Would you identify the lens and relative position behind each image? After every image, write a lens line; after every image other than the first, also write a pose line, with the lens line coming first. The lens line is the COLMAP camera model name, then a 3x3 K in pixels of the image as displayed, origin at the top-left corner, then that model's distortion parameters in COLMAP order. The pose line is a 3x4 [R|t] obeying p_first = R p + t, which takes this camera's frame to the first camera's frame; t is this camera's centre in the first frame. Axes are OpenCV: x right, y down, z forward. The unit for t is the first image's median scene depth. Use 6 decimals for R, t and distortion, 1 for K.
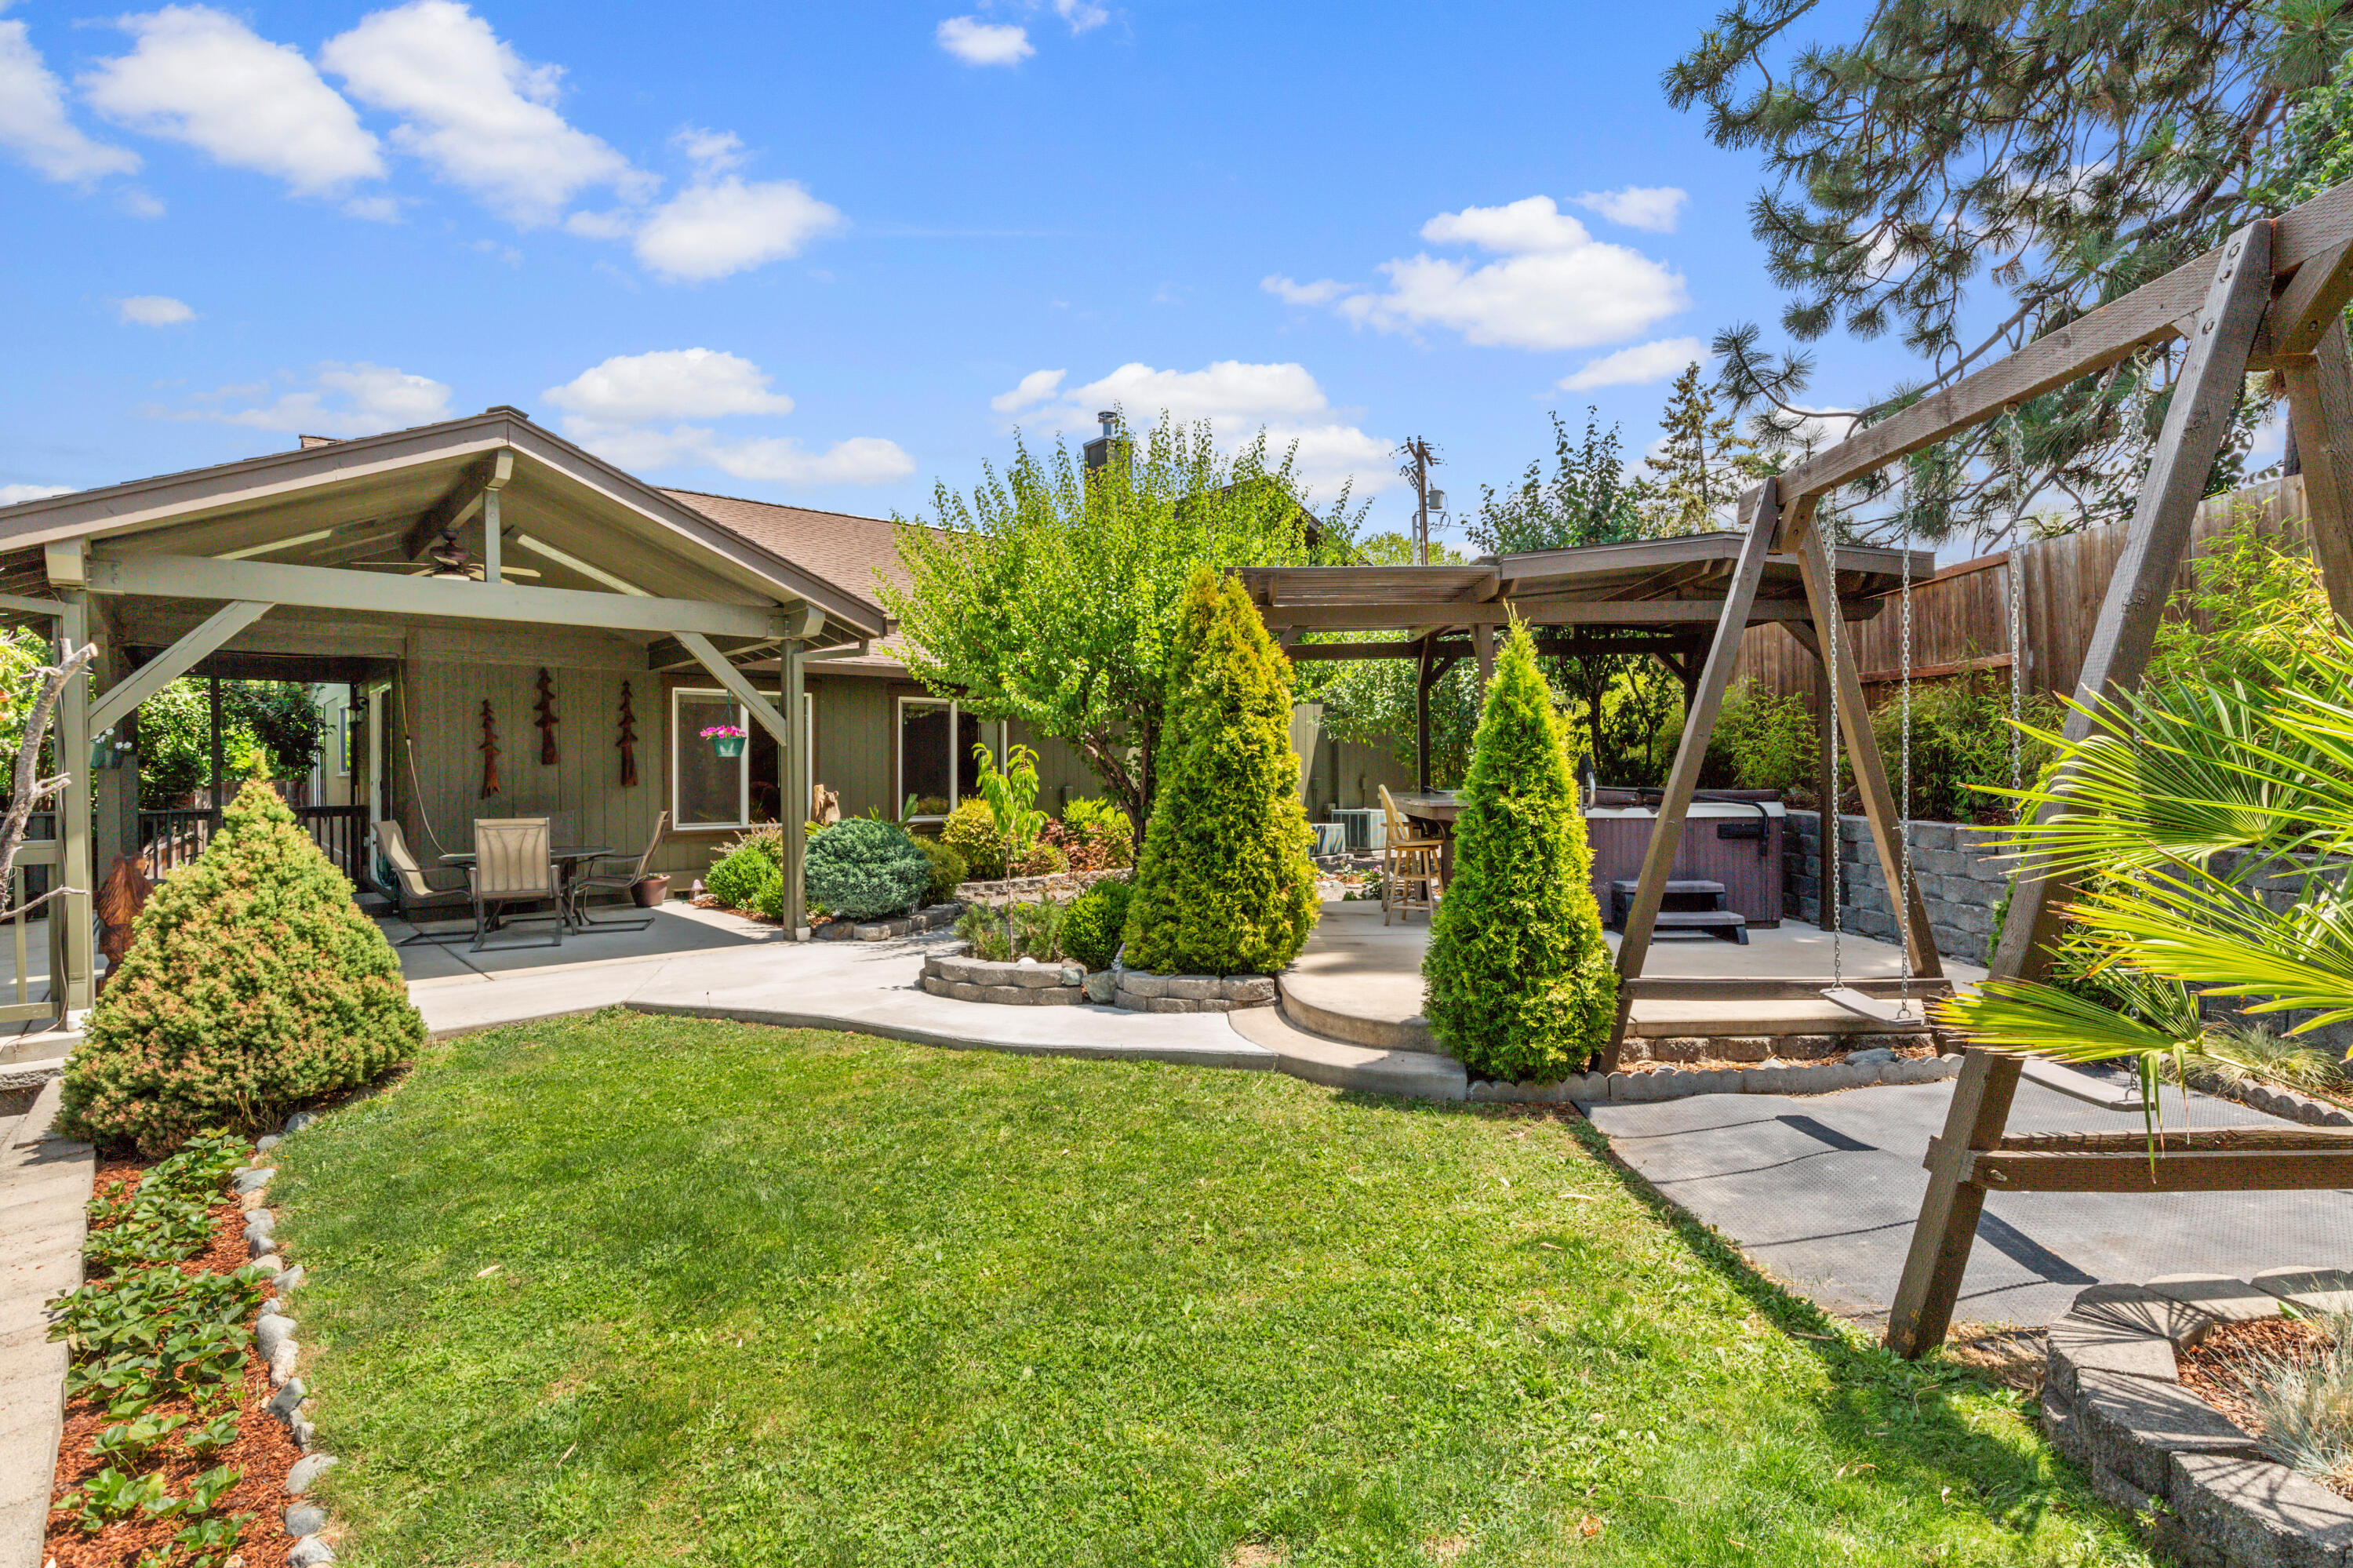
lens RADIAL K [[1188.7, 0, 1175.1], [0, 1188.7, 776.2], [0, 0, 1]] dist [0.023699, 0.000086]
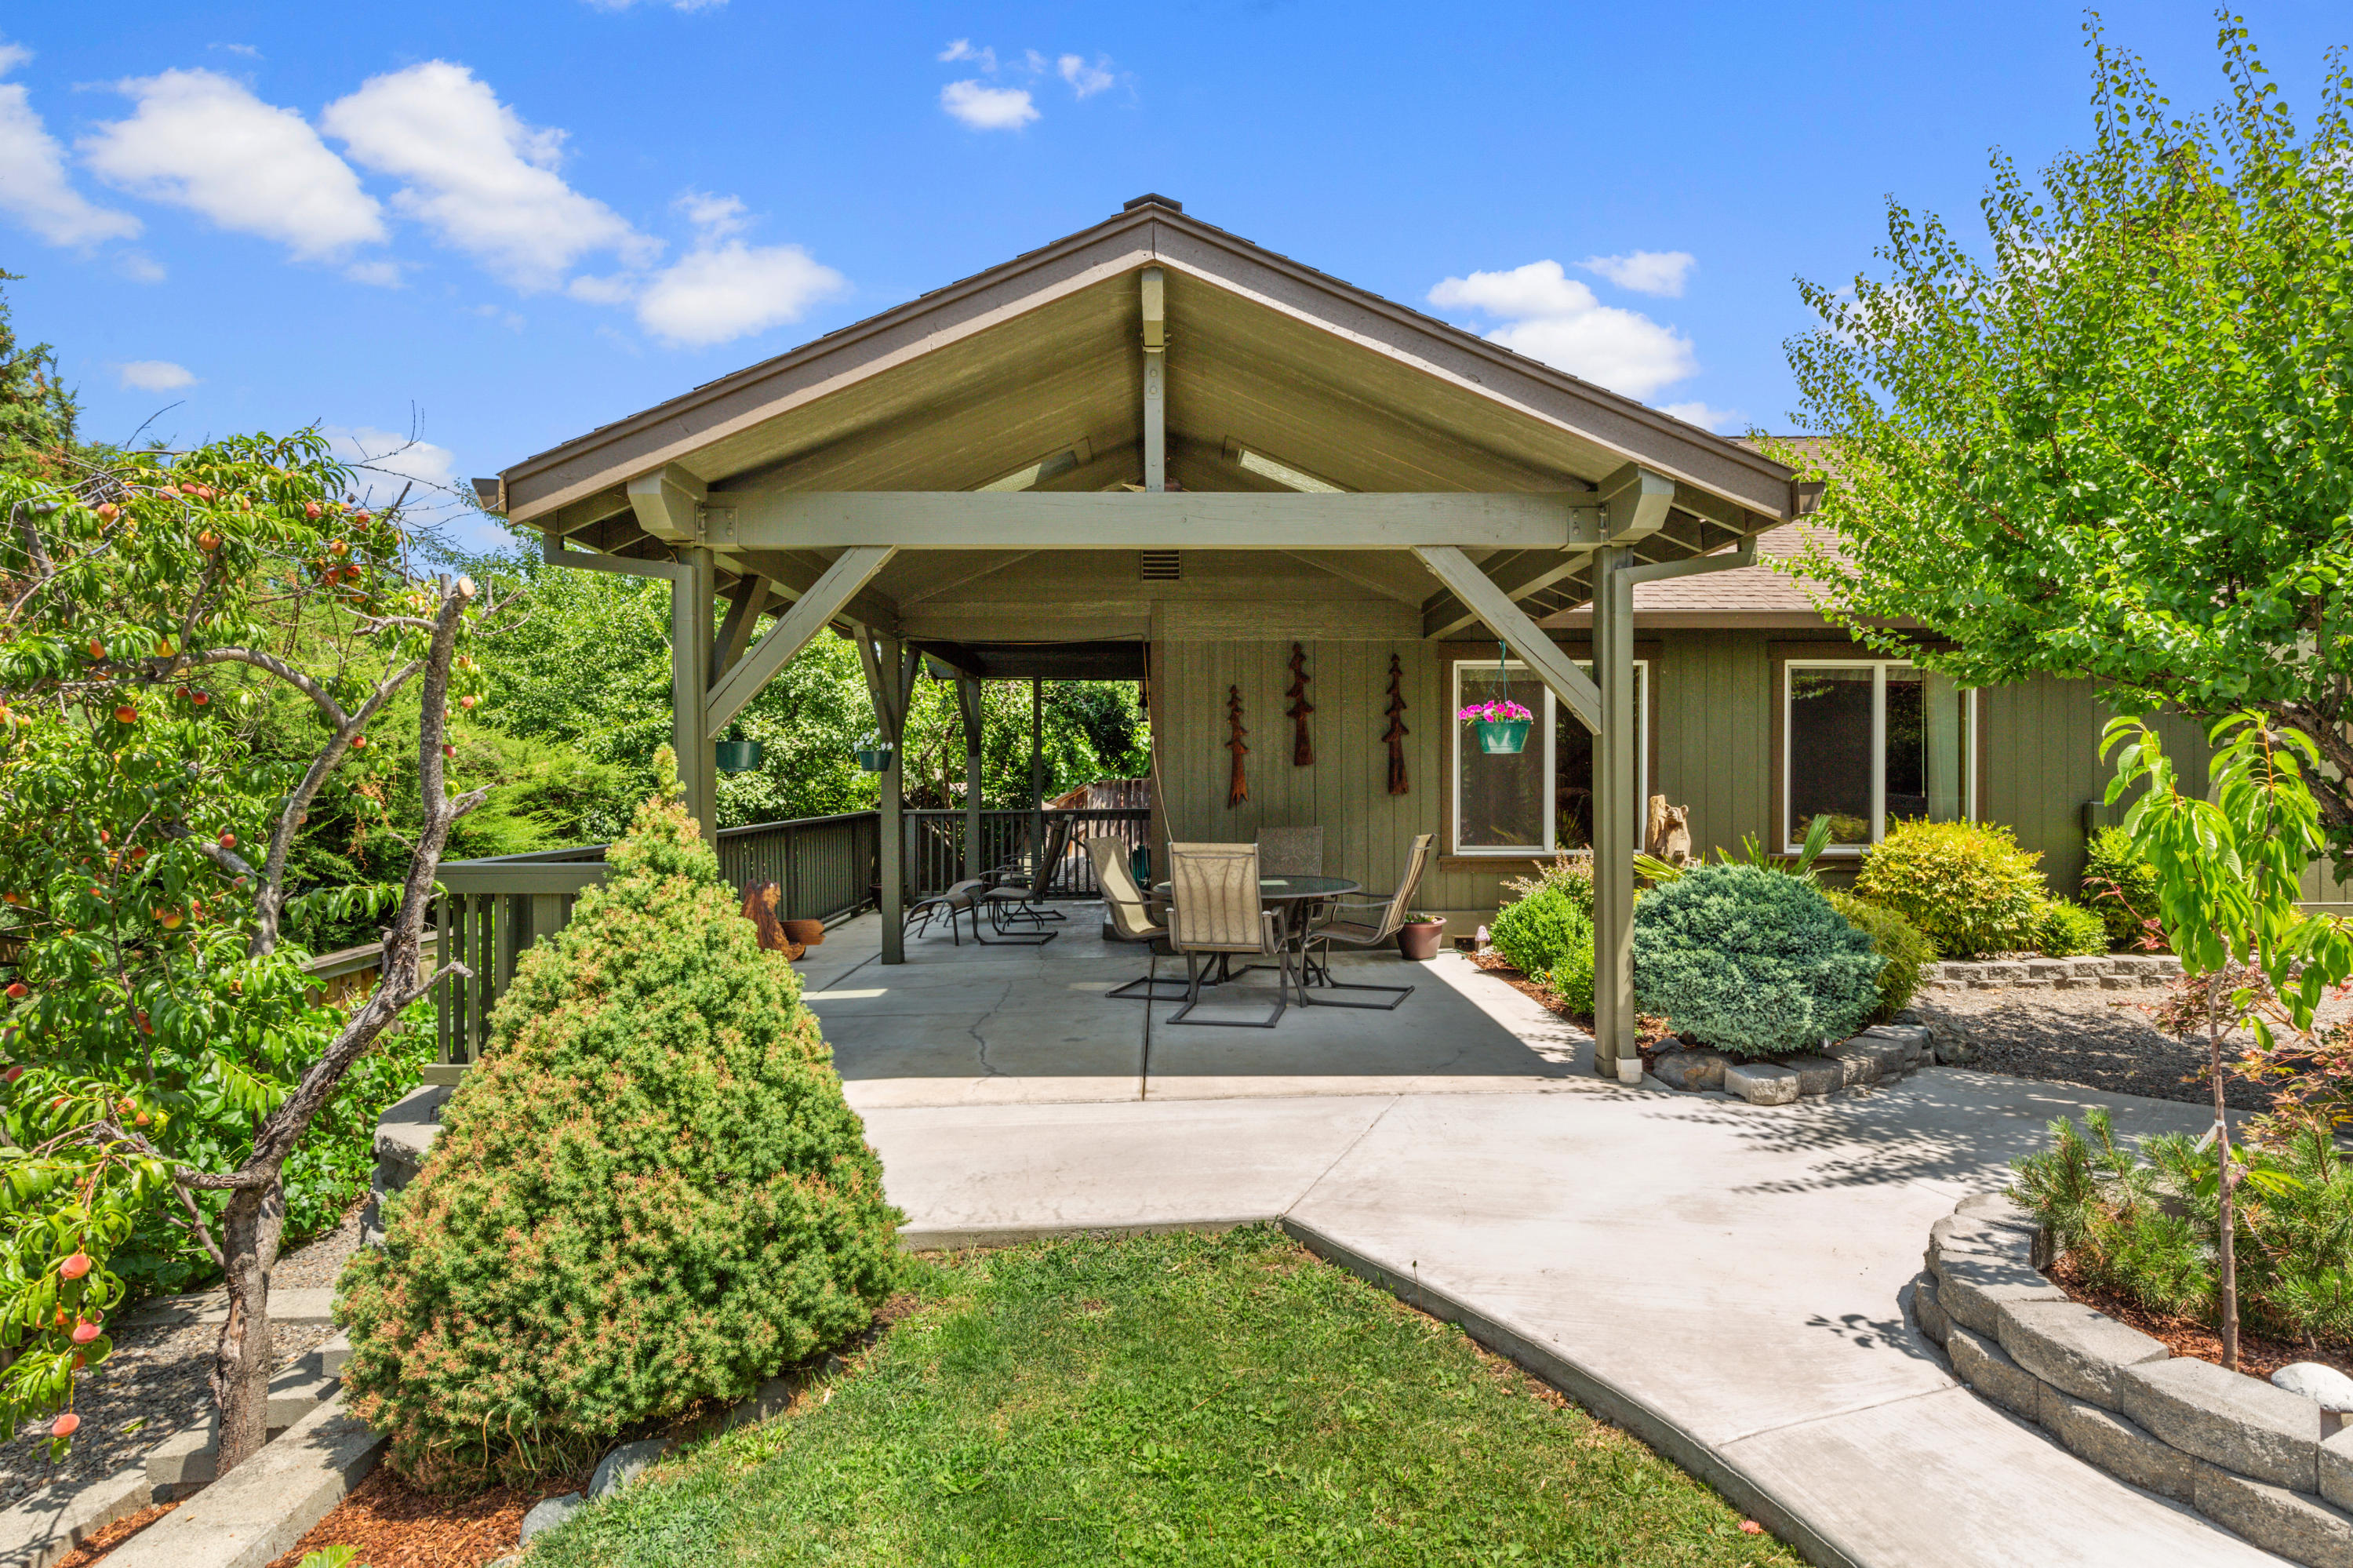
lens RADIAL K [[1144.8, 0, 1187.3], [0, 1144.8, 776.1], [0, 0, 1]] dist [-0.003336, 0.000501]
pose [[0.777995, 0.006345, -0.628239, -0.136209], [-0.004855, 0.999980, 0.004087, -0.006822], [0.628252, -0.000130, 0.778010, 0.450337]]
